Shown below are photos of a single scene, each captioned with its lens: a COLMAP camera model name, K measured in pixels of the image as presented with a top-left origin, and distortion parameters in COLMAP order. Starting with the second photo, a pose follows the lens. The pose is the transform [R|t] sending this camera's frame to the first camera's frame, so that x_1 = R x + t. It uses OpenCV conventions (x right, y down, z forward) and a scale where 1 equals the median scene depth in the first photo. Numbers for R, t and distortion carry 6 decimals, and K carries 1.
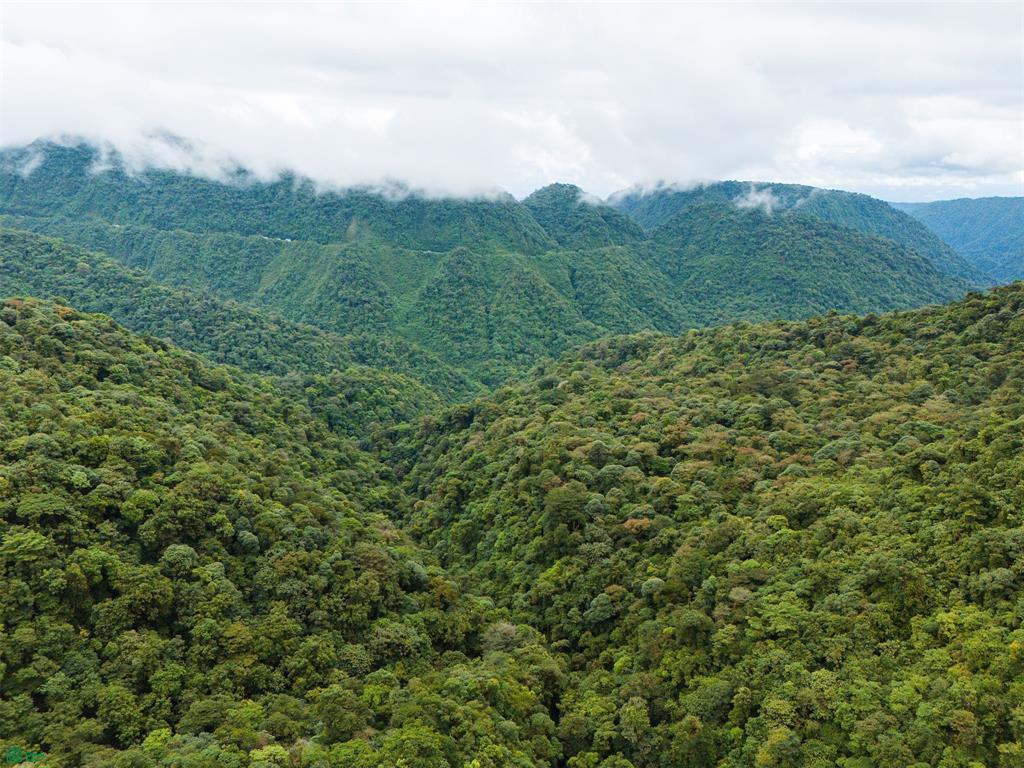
lens RADIAL K [[714.3, 0, 511.6], [0, 714.3, 389.0], [0, 0, 1]] dist [0.034422, -0.012854]
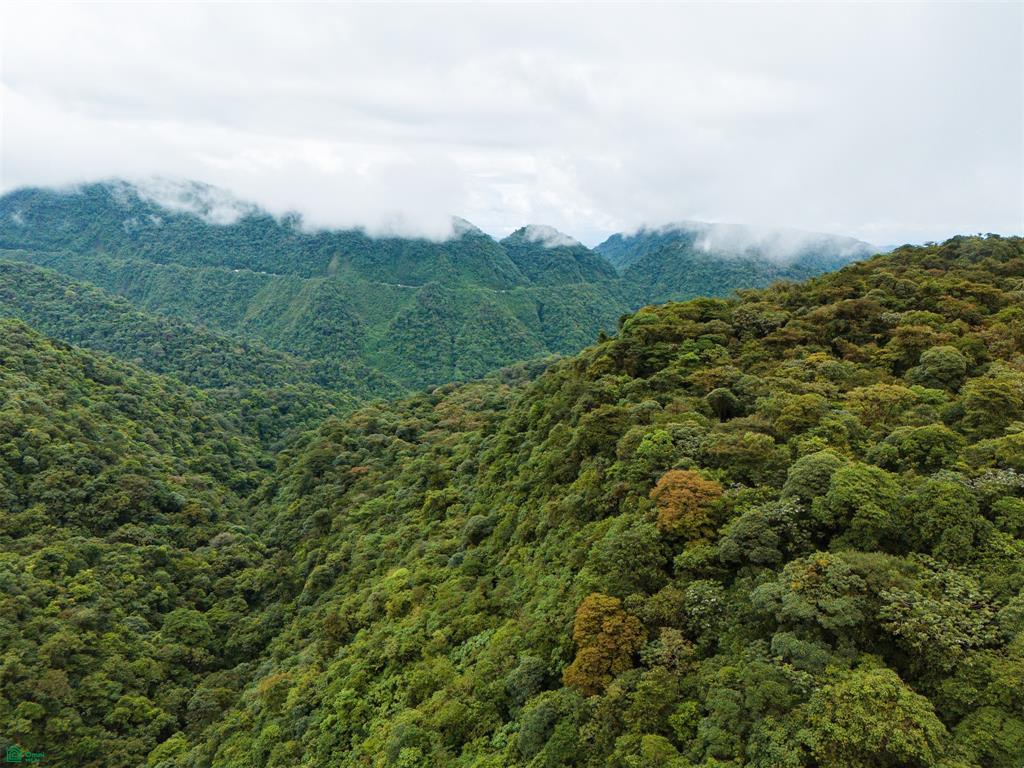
lens RADIAL K [[714.3, 0, 513.4], [0, 714.3, 378.0], [0, 0, 1]] dist [0.034422, -0.012854]
pose [[0.999487, 0.012723, -0.029401, 0.092072], [-0.014752, 0.997446, -0.069891, 0.020077], [0.028437, 0.070289, 0.997121, -0.057395]]
